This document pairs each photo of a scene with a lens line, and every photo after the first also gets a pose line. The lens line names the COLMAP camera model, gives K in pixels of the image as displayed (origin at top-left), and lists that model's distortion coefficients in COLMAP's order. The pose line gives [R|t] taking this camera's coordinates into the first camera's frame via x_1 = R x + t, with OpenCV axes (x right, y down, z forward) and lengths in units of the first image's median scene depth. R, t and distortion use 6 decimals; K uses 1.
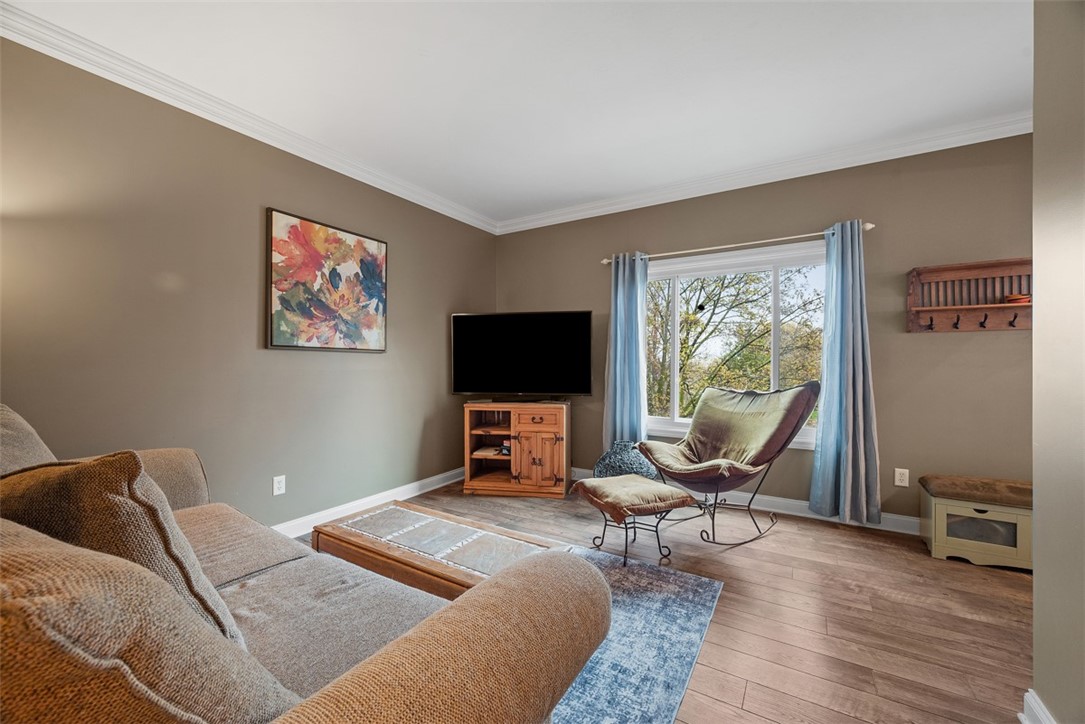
lens RADIAL K [[431.7, 0, 544.6], [0, 431.7, 367.1], [0, 0, 1]] dist [0.001813, 0.000432]
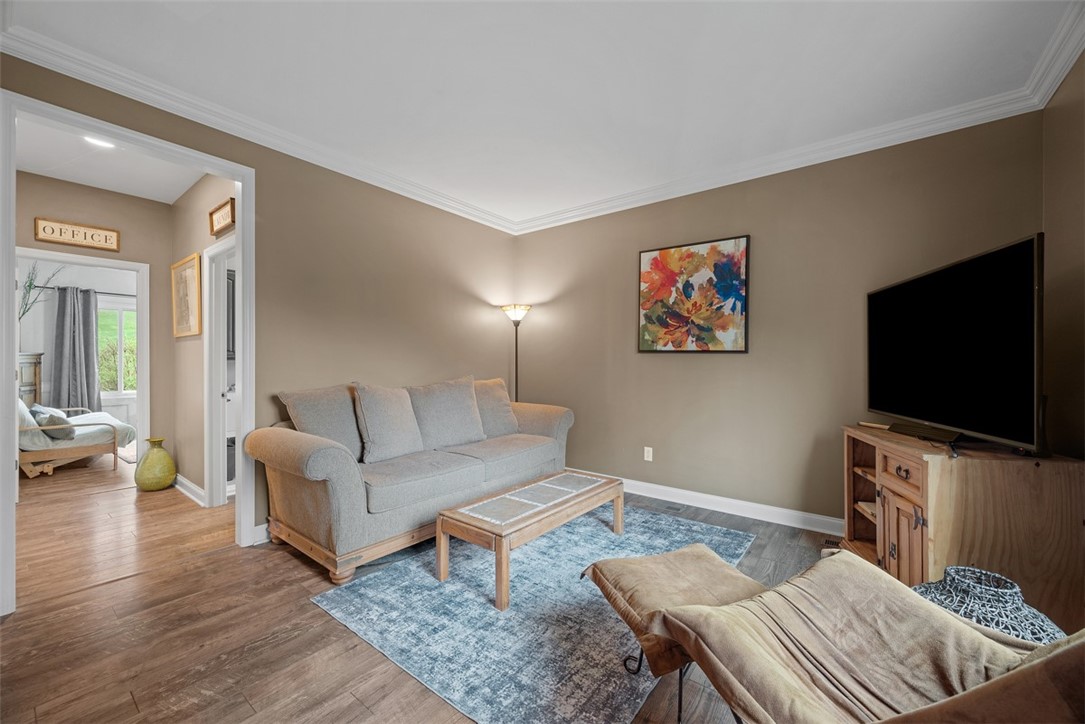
lens RADIAL K [[431.7, 0, 544.6], [0, 431.7, 367.1], [0, 0, 1]] dist [0.001813, 0.000432]
pose [[-0.119168, 0.012919, -0.992790, 0.694758], [-0.015777, 0.999764, 0.014903, -0.011393], [0.992749, 0.017439, -0.118936, 0.765826]]
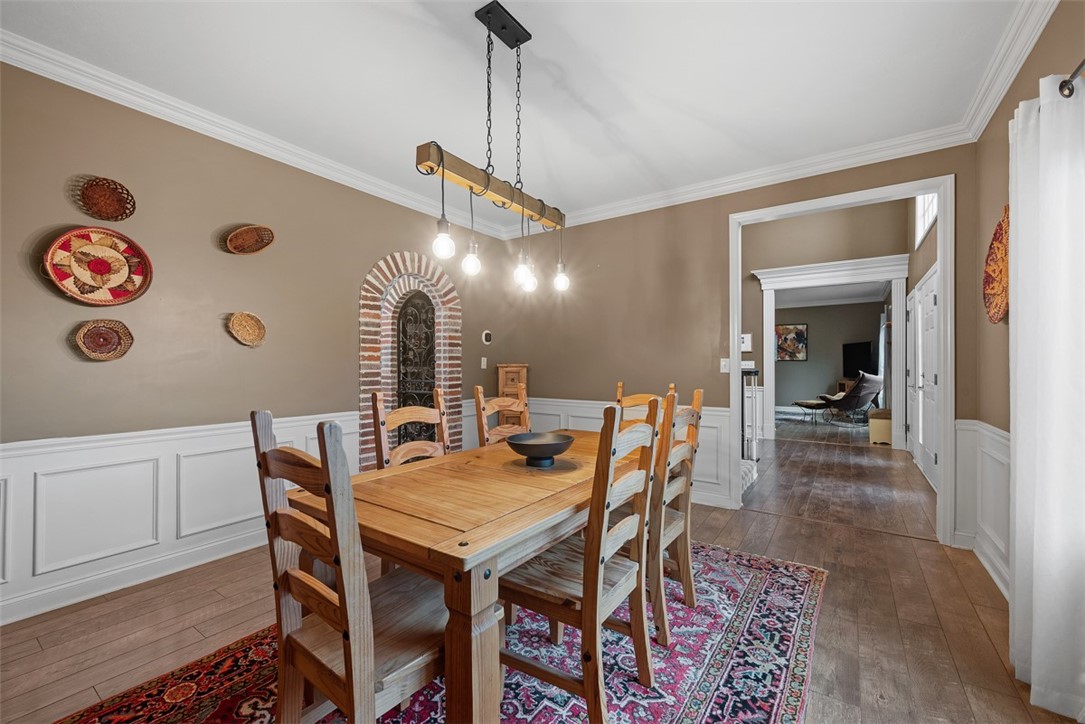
lens RADIAL K [[444.0, 0, 545.1], [0, 444.0, 364.9], [0, 0, 1]] dist [-0.000609, -0.000082]
pose [[-0.055390, -0.000088, -0.998465, 3.163966], [-0.006995, 0.999975, 0.000300, 0.007233], [0.998440, 0.007000, -0.055389, -0.721325]]
